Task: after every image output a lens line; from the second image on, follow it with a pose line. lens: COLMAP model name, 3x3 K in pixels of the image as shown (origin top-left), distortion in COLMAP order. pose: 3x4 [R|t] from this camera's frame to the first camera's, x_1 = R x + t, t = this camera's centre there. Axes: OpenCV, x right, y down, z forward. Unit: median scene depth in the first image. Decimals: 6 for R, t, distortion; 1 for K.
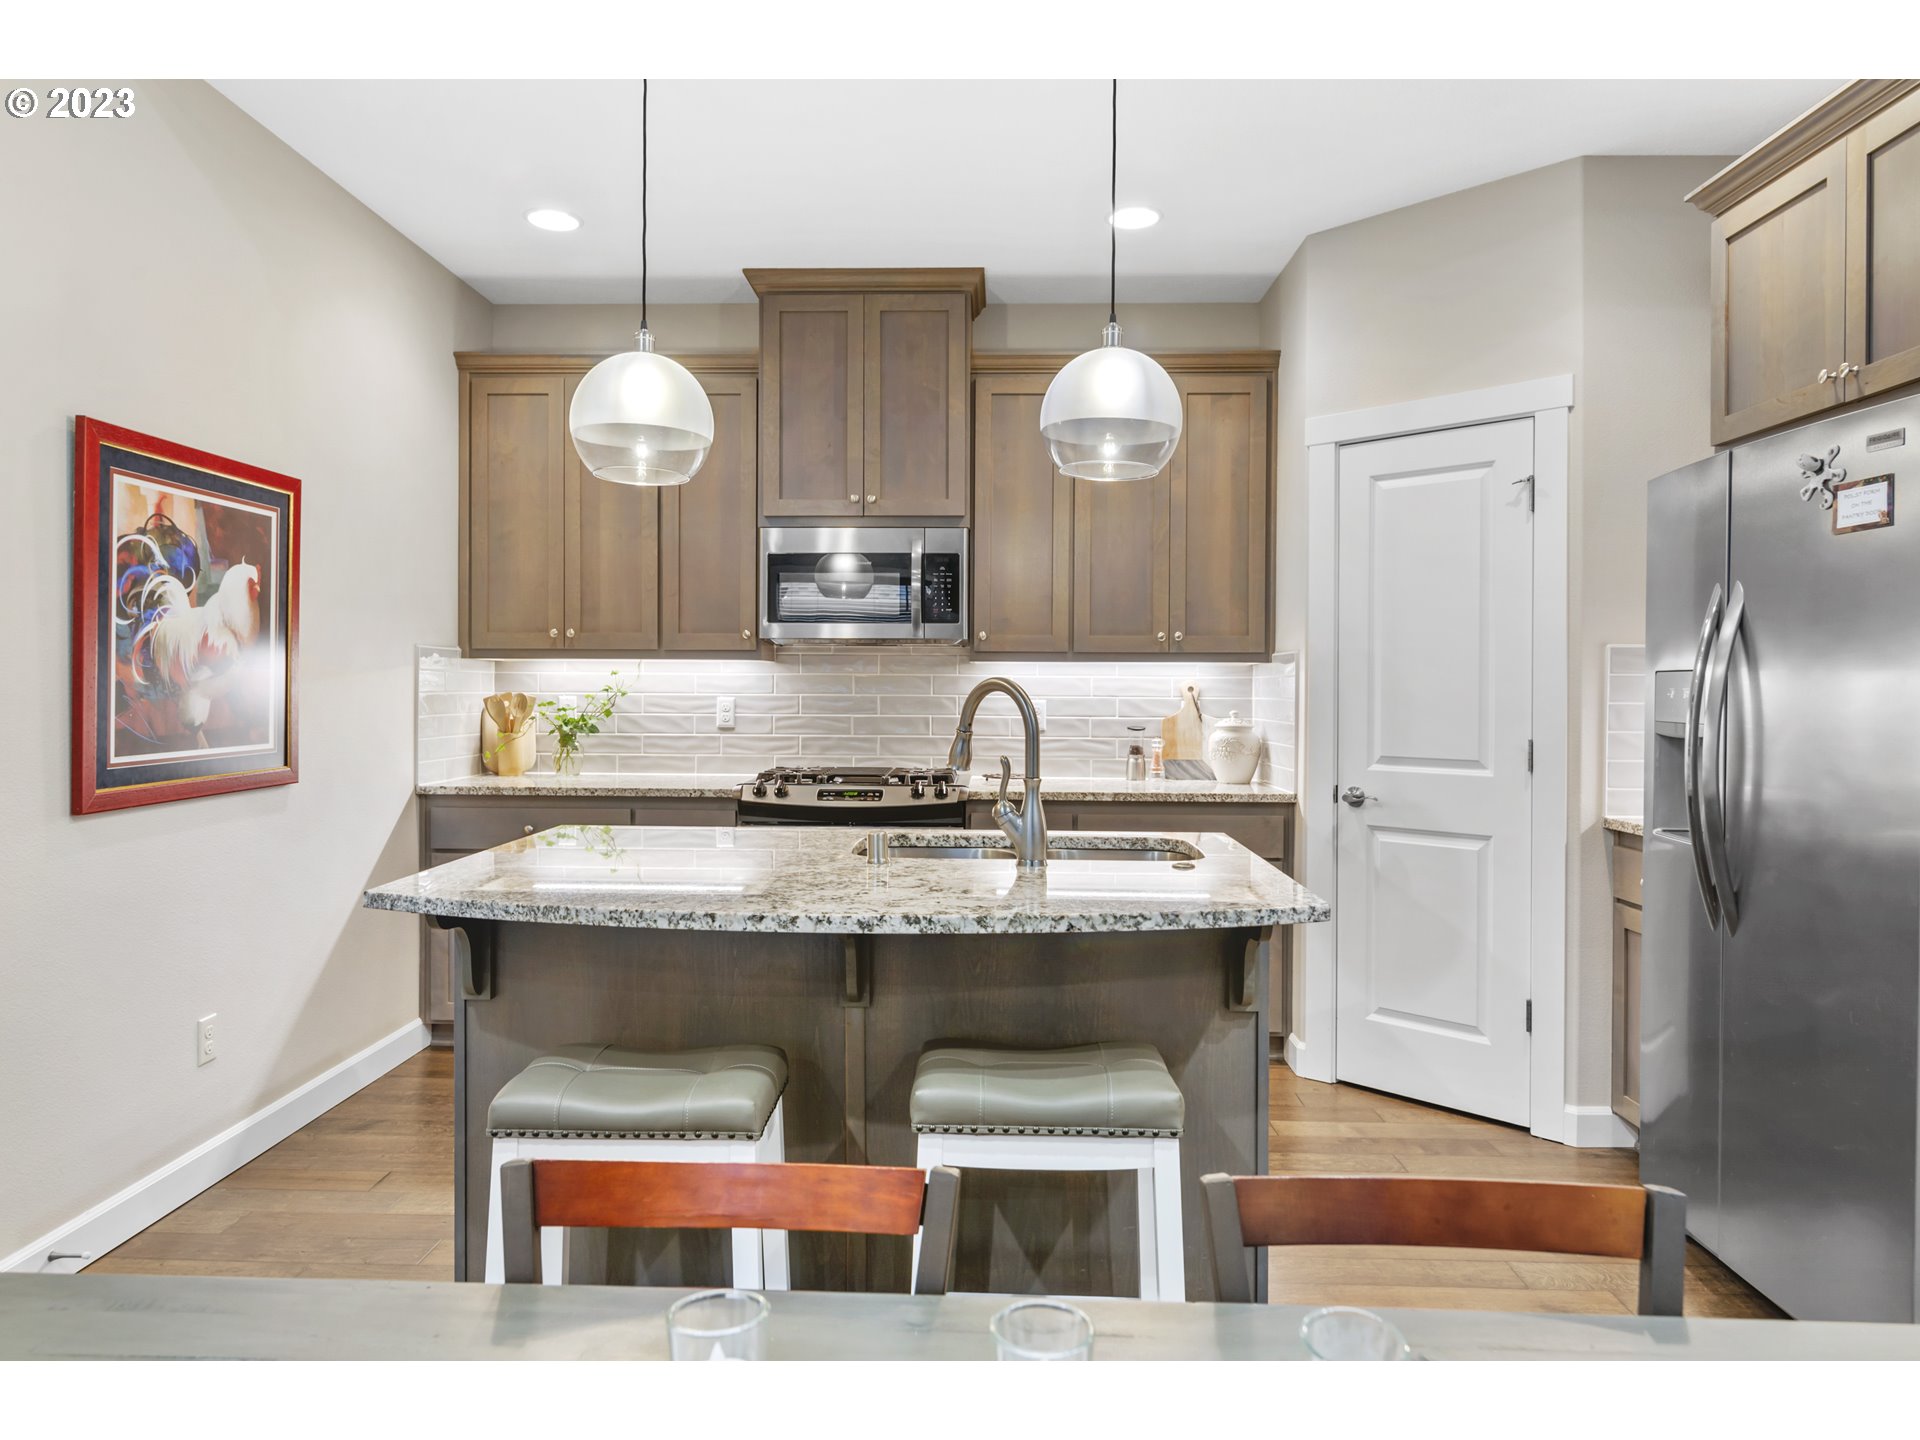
lens RADIAL K [[1248.8, 0, 952.7], [0, 1248.8, 700.1], [0, 0, 1]] dist [-0.000595, -0.002937]
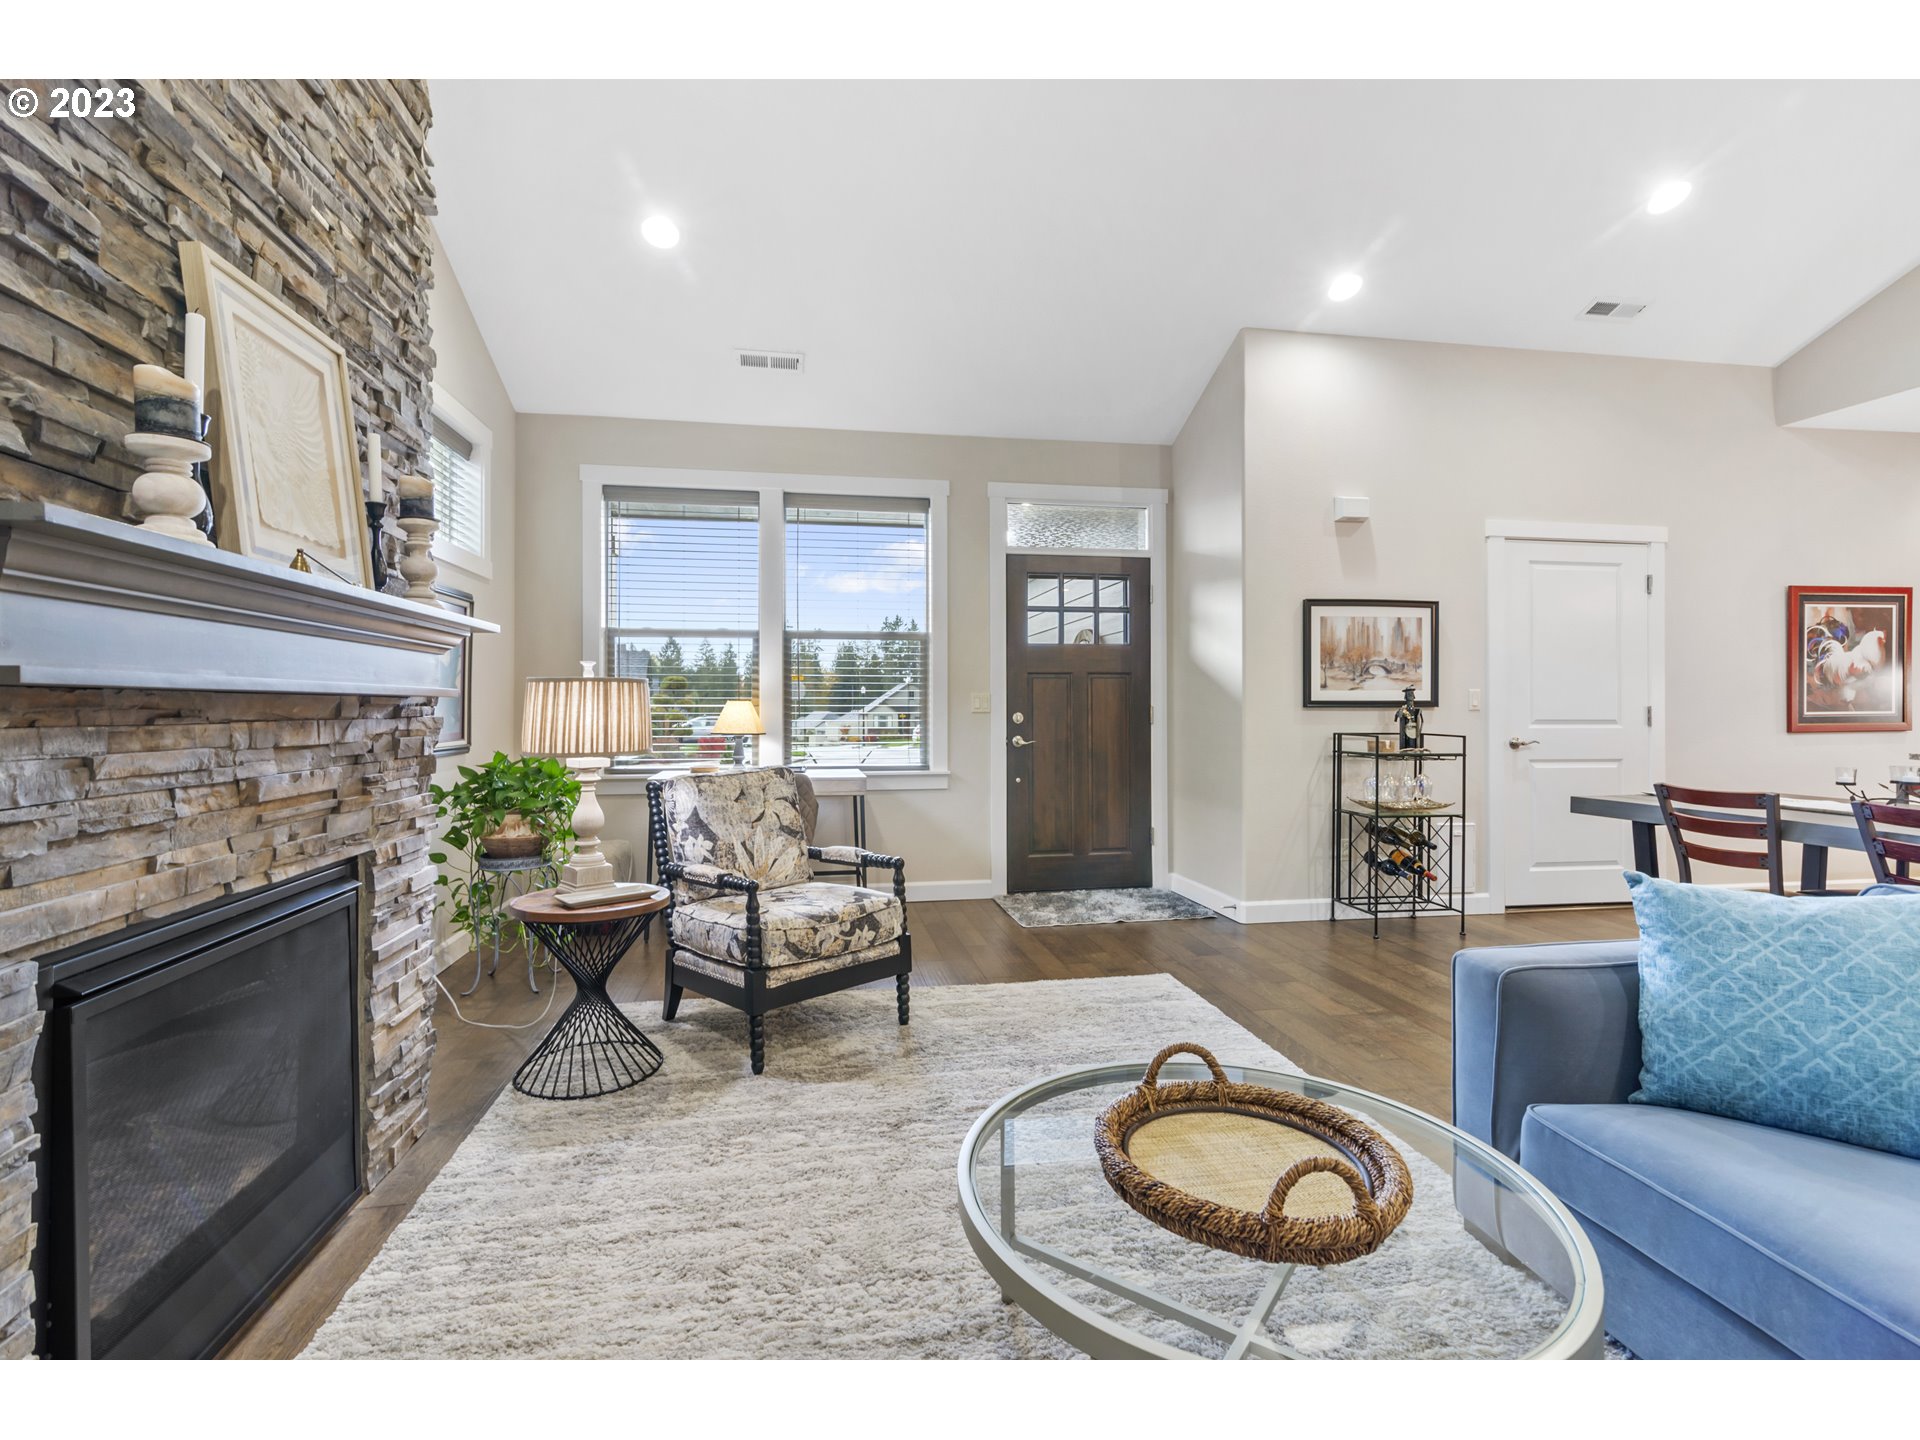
lens RADIAL K [[908.6, 0, 953.5], [0, 908.6, 676.8], [0, 0, 1]] dist [0.017855, -0.000322]
pose [[0.201878, -0.015504, -0.979288, 0.595984], [-0.009456, 0.999797, -0.017778, 0.015958], [0.979365, 0.012849, 0.201691, -0.789413]]
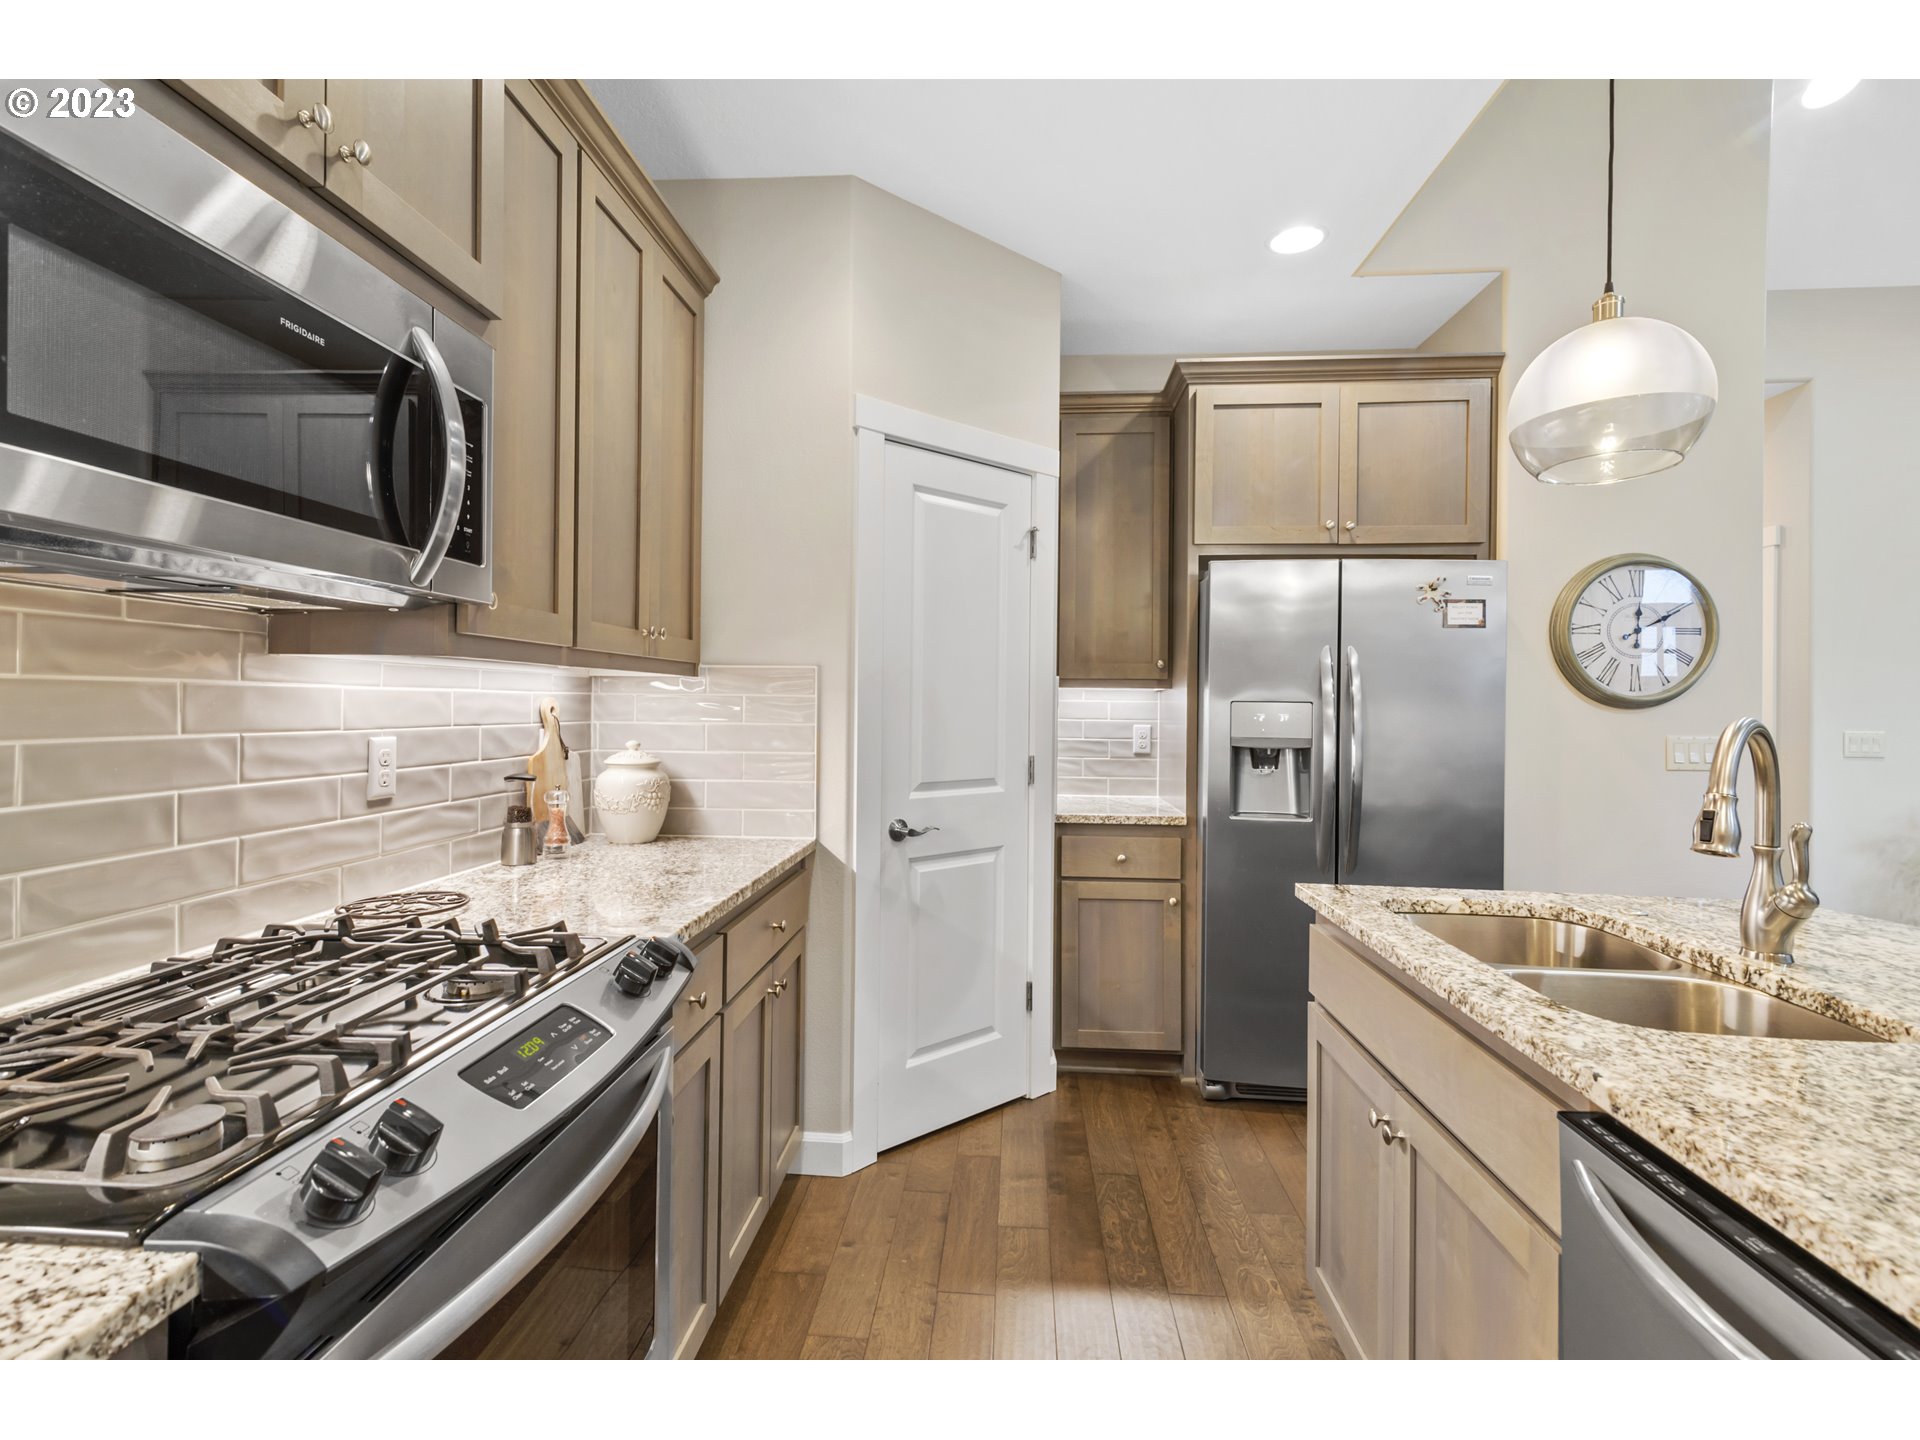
lens RADIAL K [[908.6, 0, 953.5], [0, 908.6, 676.8], [0, 0, 1]] dist [0.017855, -0.000322]
pose [[0.041267, 0.023955, 0.998861, -0.339295], [-0.001645, 0.999713, -0.023908, -0.018337], [-0.999147, -0.000657, 0.041294, 0.934089]]
